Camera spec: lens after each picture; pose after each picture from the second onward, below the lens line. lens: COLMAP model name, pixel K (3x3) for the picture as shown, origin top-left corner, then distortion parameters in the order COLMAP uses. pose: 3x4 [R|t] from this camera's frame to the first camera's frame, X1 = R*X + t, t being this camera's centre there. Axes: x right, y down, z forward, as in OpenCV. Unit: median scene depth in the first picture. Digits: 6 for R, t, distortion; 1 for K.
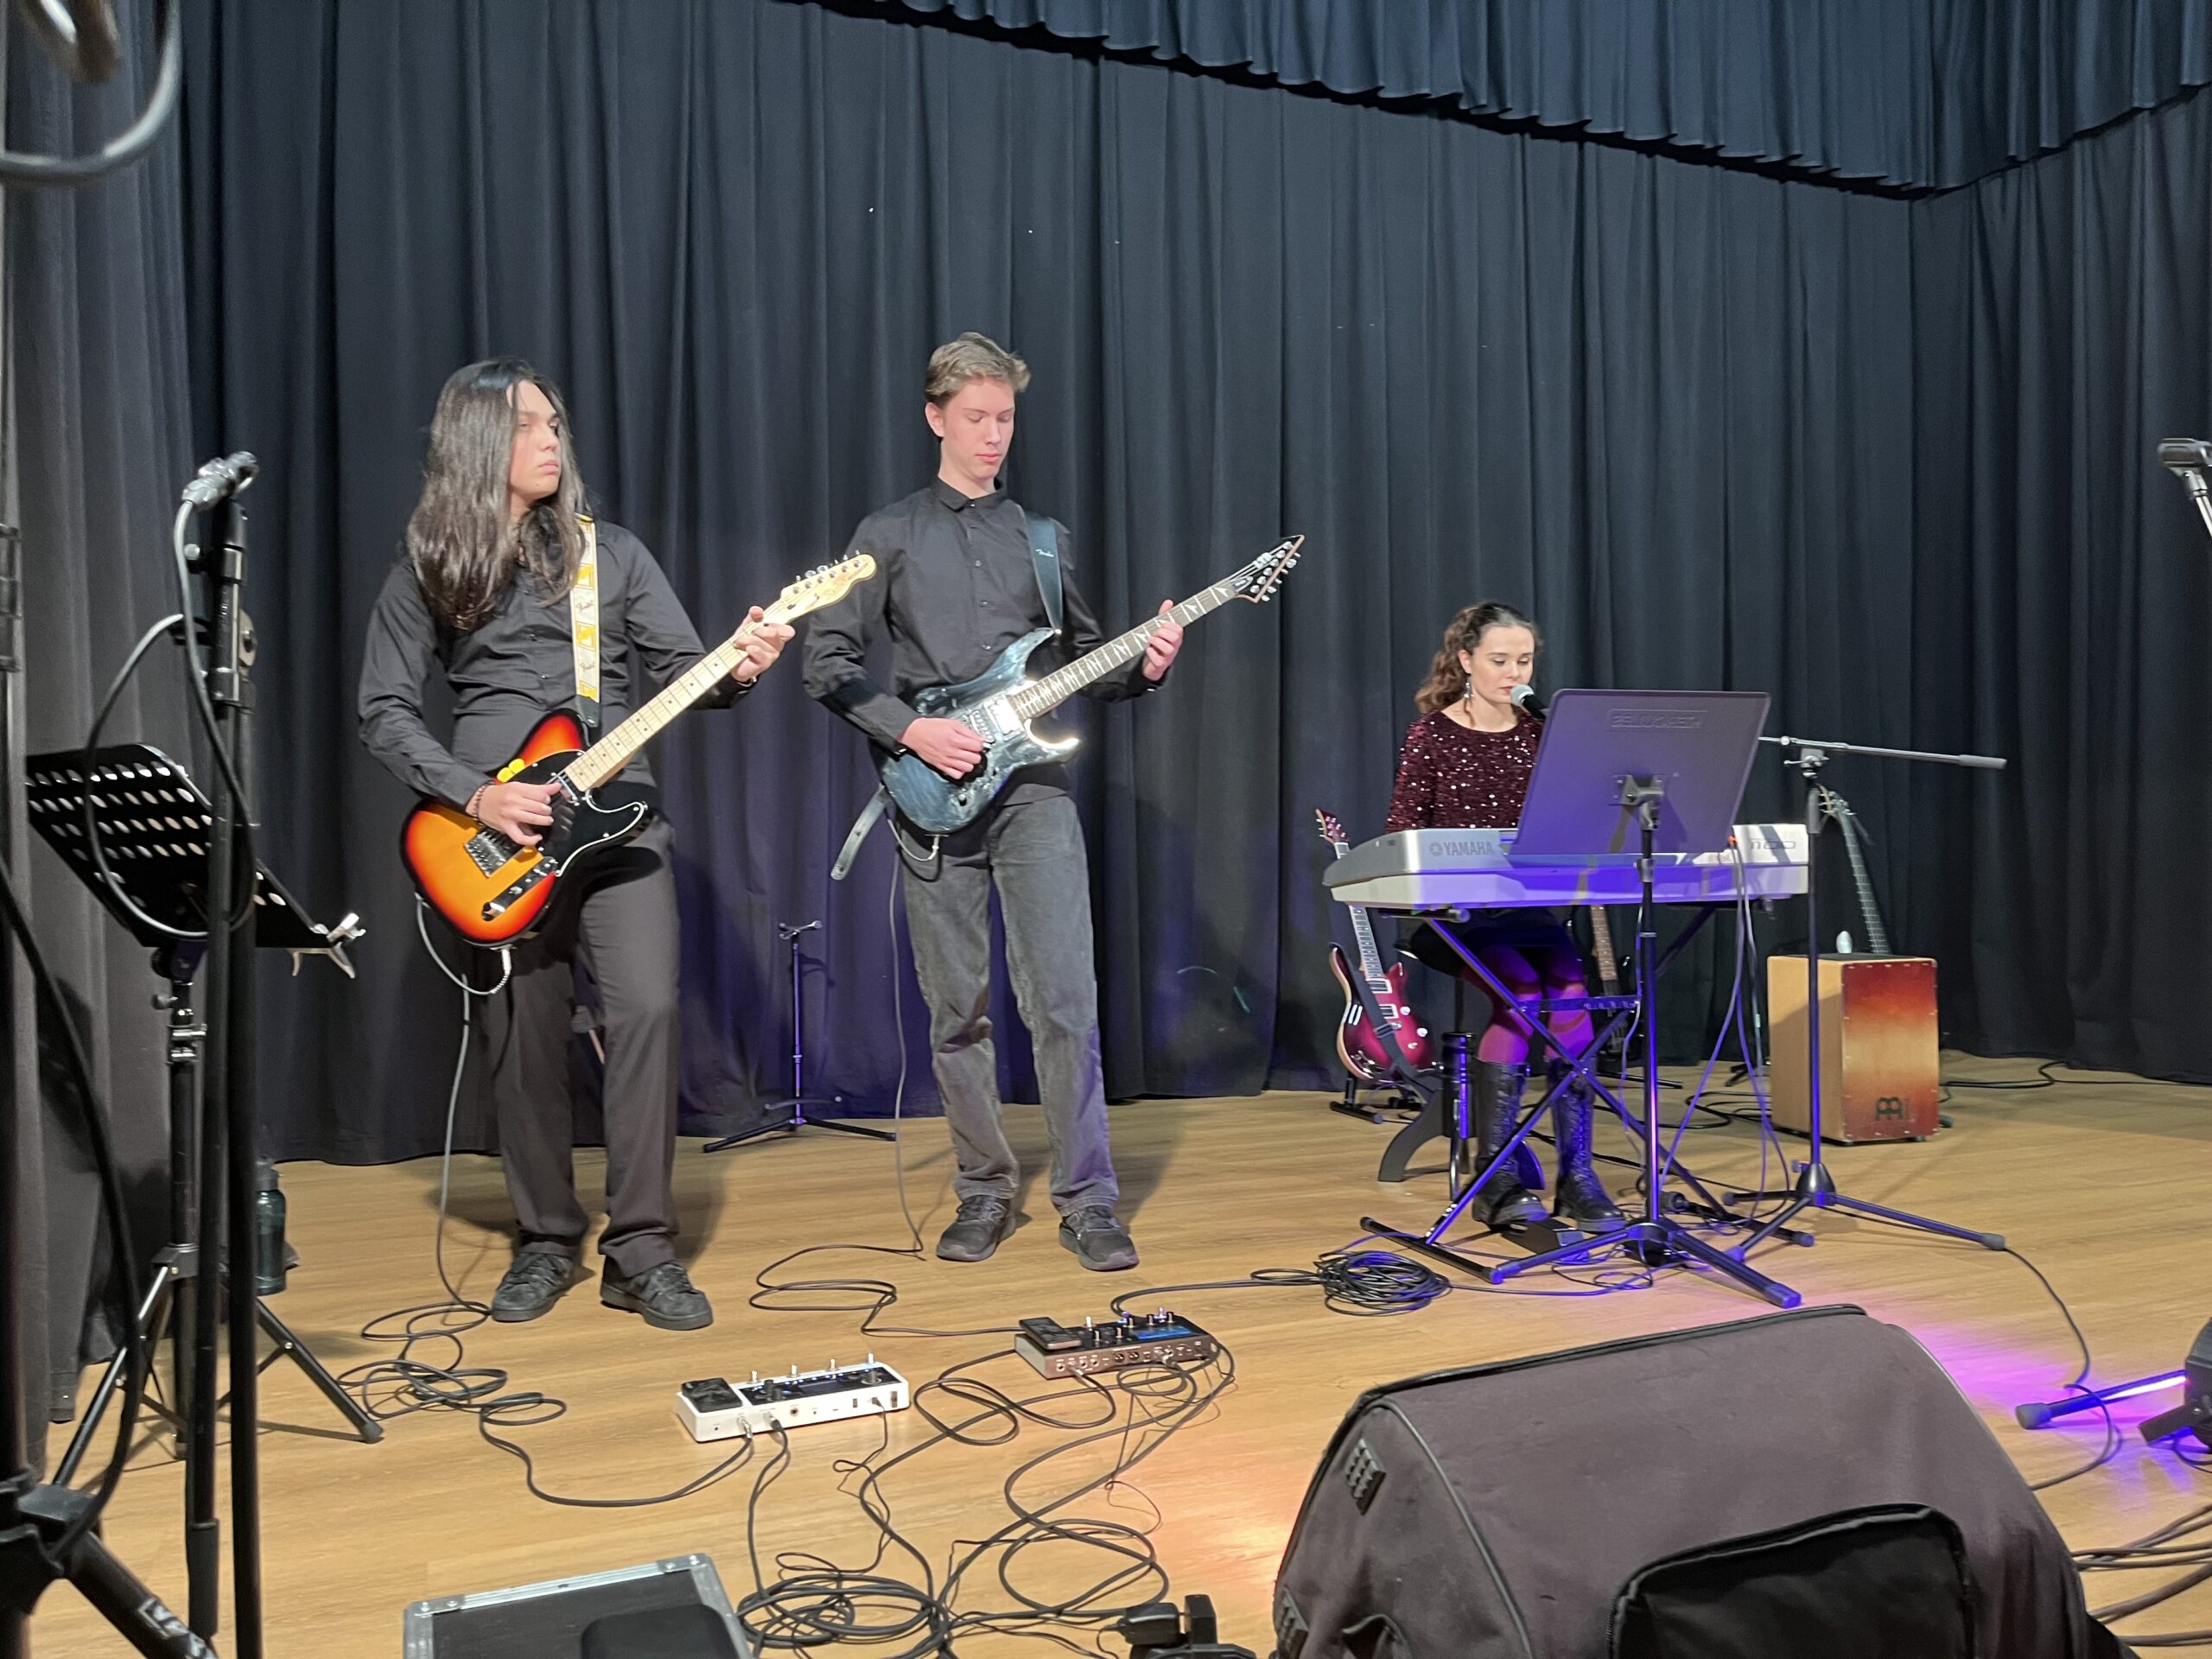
lens RADIAL K [[1742.6, 0, 1081.2], [0, 1742.6, 784.9], [0, 0, 1]] dist [0.045618, -0.115100]
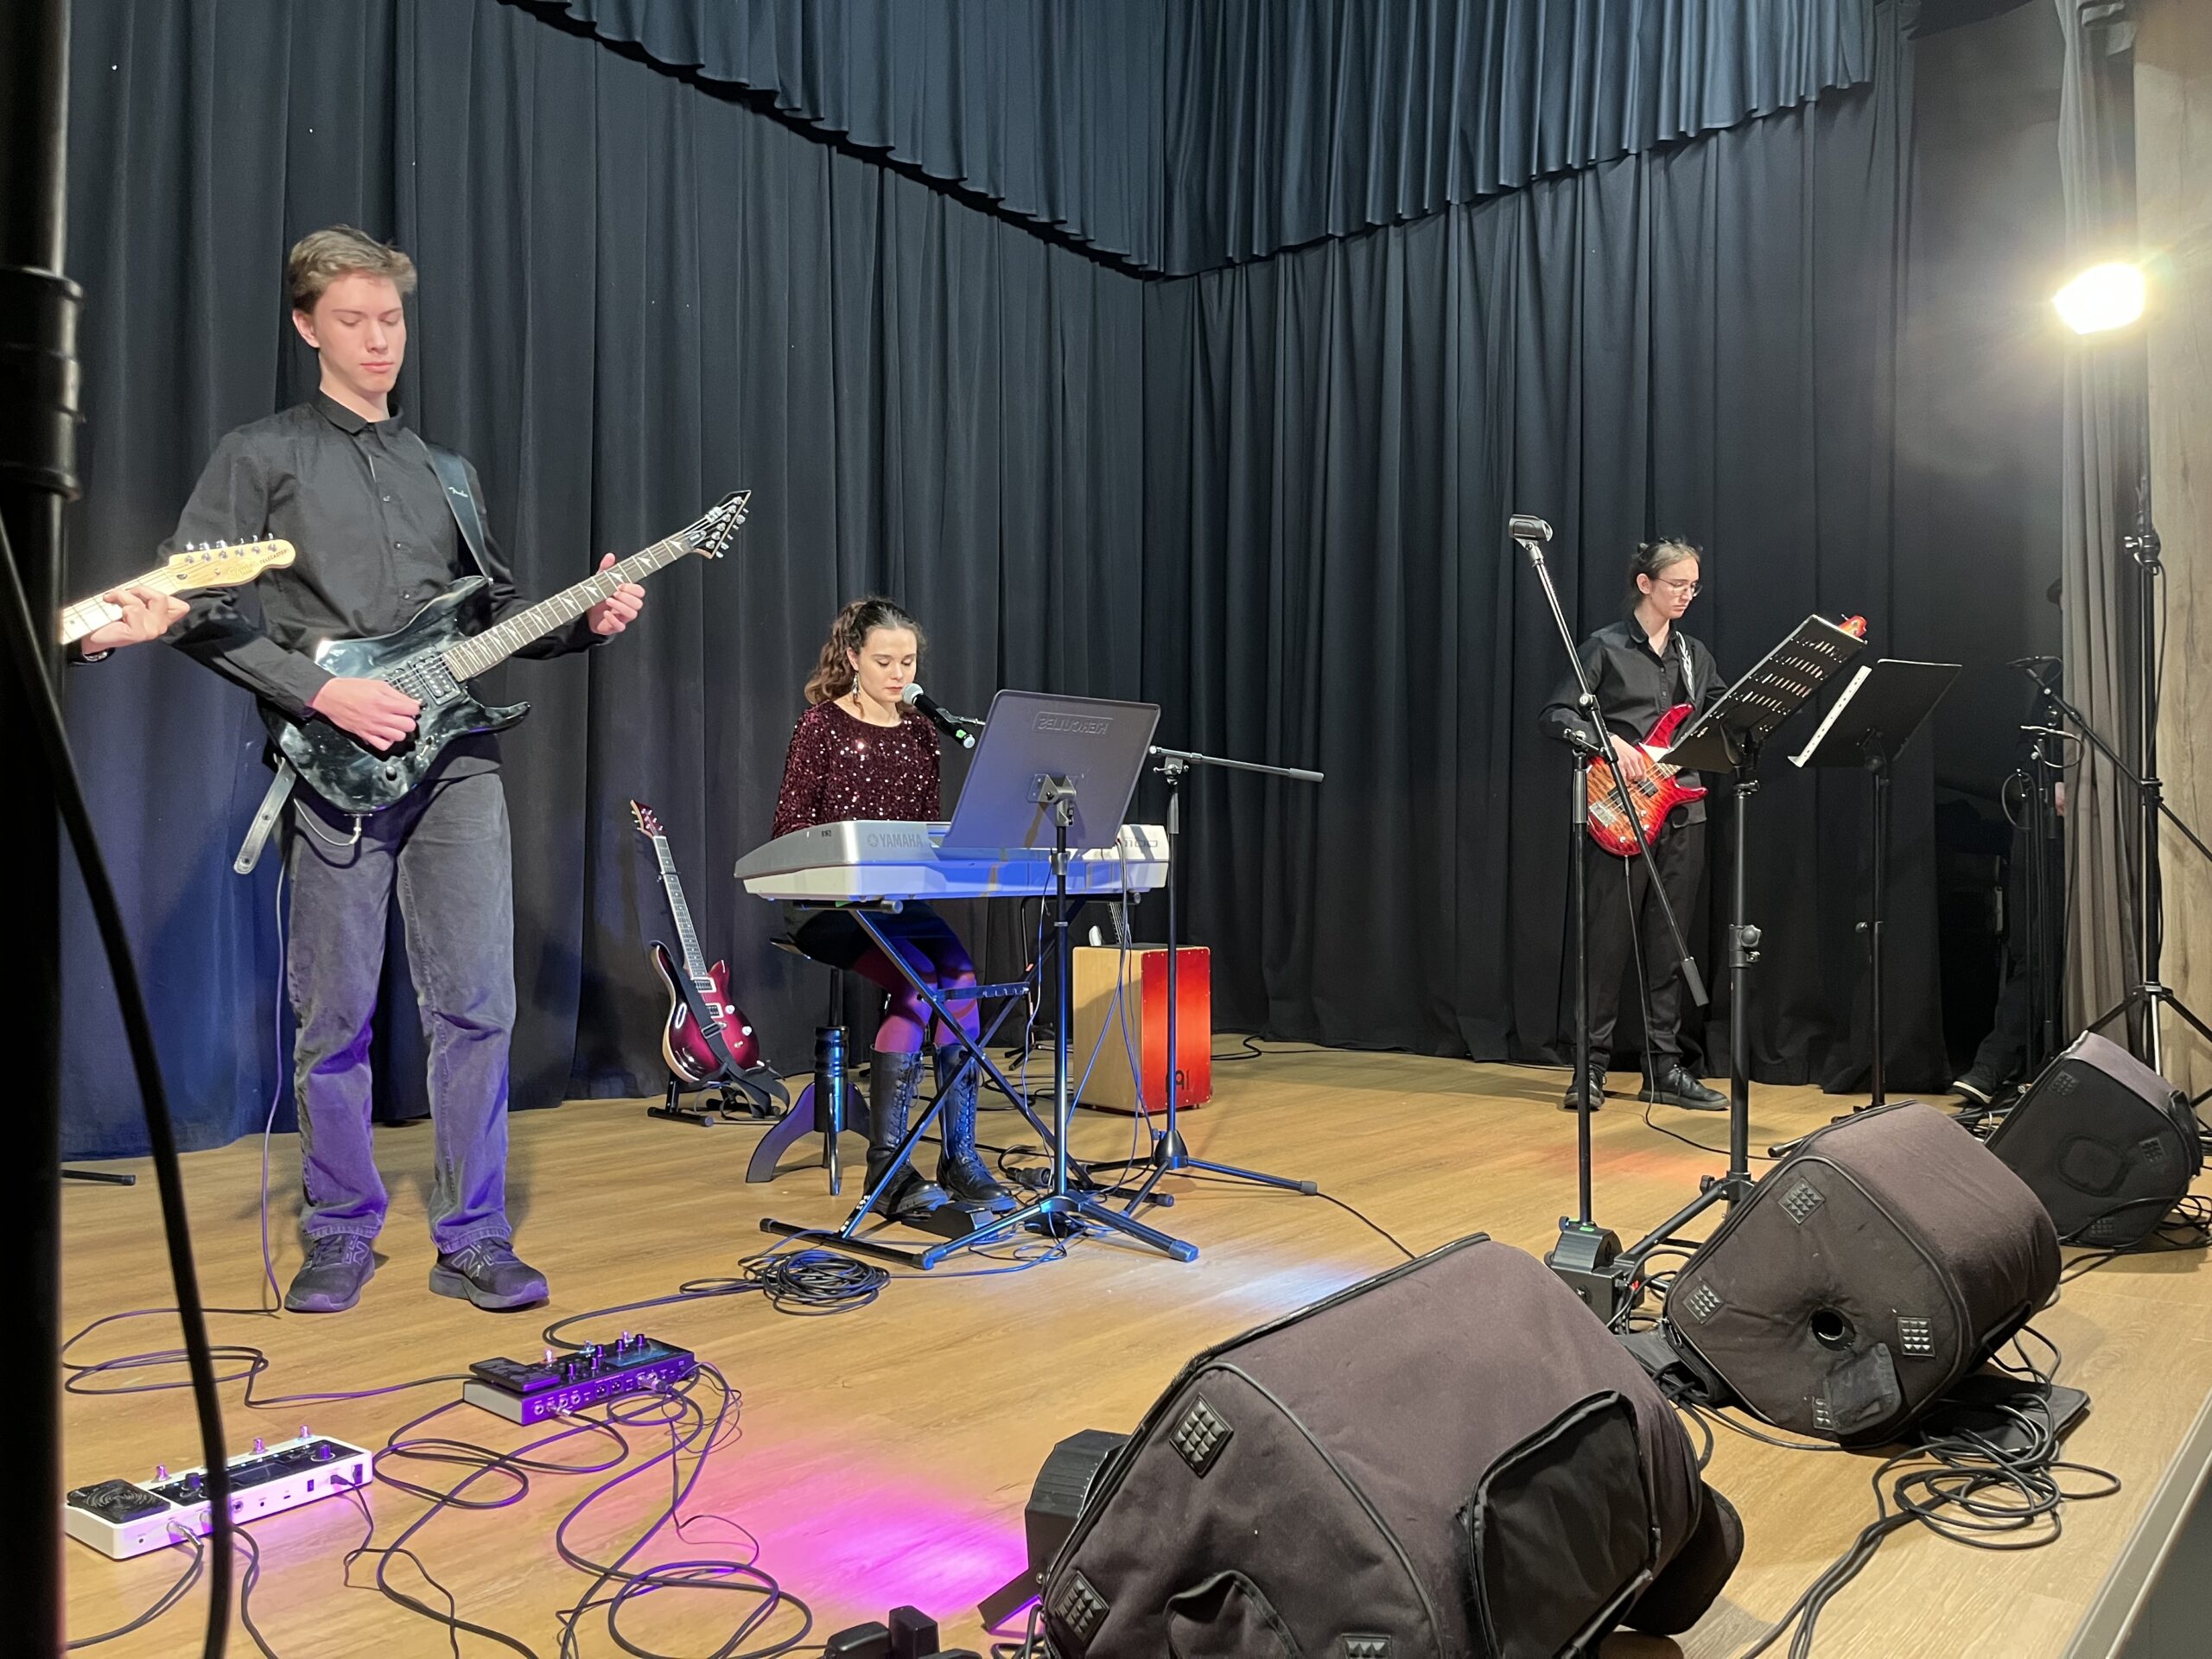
lens RADIAL K [[1742.6, 0, 1081.2], [0, 1742.6, 784.9], [0, 0, 1]] dist [0.045618, -0.115100]
pose [[0.857392, 0.036481, 0.513369, -0.199388], [-0.033567, 0.999325, -0.014952, 0.014921], [-0.513568, -0.004412, 0.858038, 0.076037]]
